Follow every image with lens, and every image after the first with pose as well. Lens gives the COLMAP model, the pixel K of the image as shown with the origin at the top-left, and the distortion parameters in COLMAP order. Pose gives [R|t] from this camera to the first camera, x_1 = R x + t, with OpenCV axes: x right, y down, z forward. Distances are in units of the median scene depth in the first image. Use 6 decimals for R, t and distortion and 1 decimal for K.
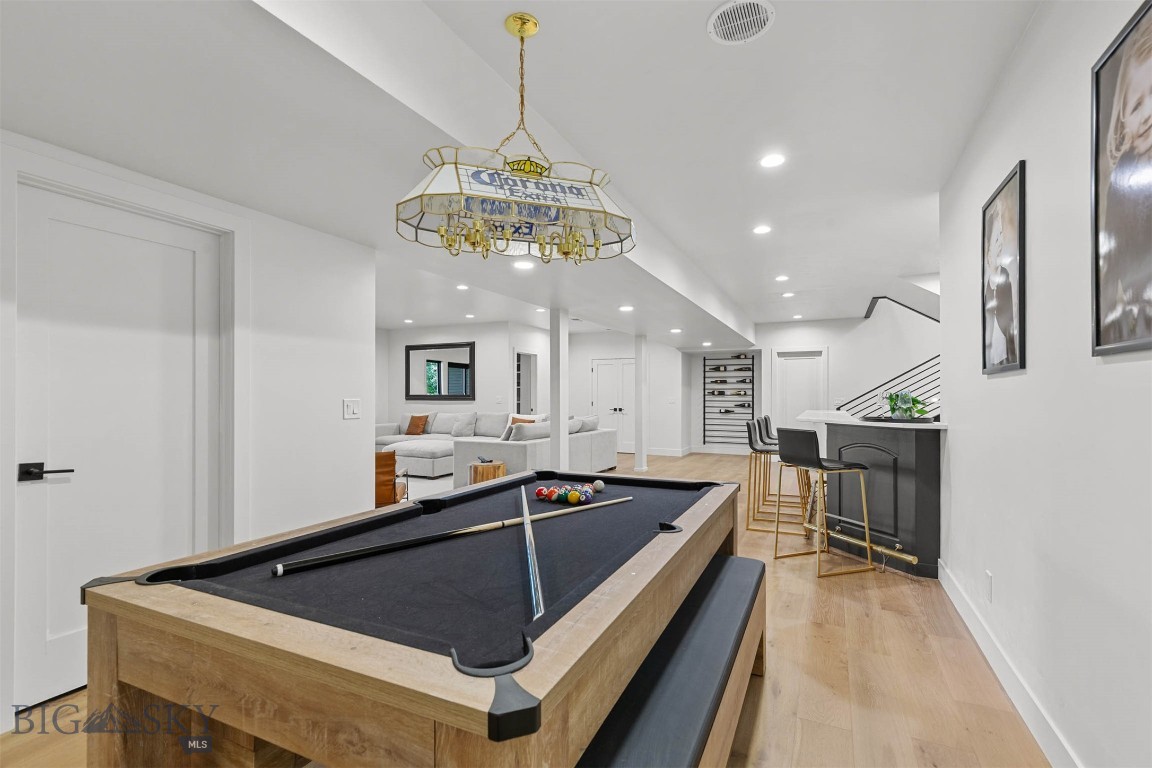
lens RADIAL K [[519.5, 0, 575.9], [0, 519.5, 389.4], [0, 0, 1]] dist [0.005576, -0.001081]
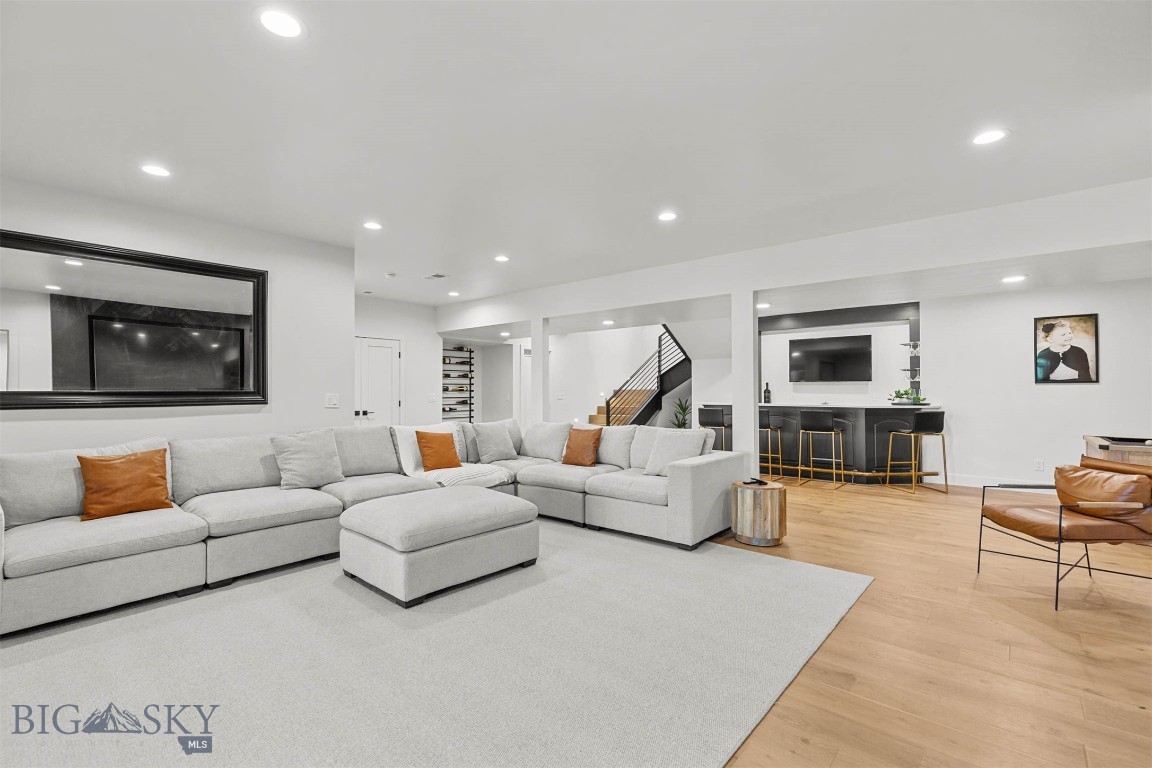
lens RADIAL K [[519.5, 0, 577.0], [0, 519.5, 389.3], [0, 0, 1]] dist [0.005576, -0.001081]
pose [[0.249336, 0.001306, 0.968416, -0.524199], [-0.009080, 0.999958, 0.000990, 0.005310], [-0.968374, -0.009040, 0.249338, 0.590151]]
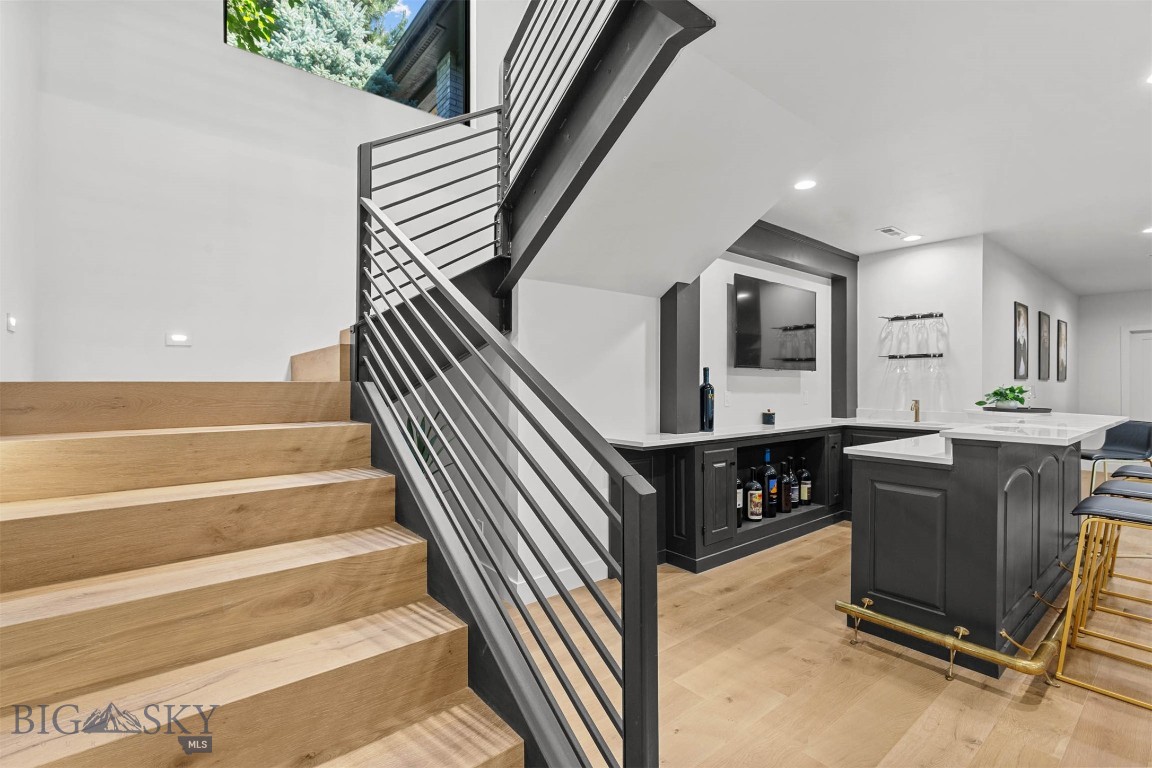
lens RADIAL K [[519.5, 0, 569.9], [0, 519.5, 382.0], [0, 0, 1]] dist [0.005576, -0.001081]
pose [[-0.906472, -0.003127, 0.422254, 0.360572], [-0.008692, 0.999899, -0.011254, 0.006558], [-0.422176, -0.013872, -0.906408, 0.870405]]
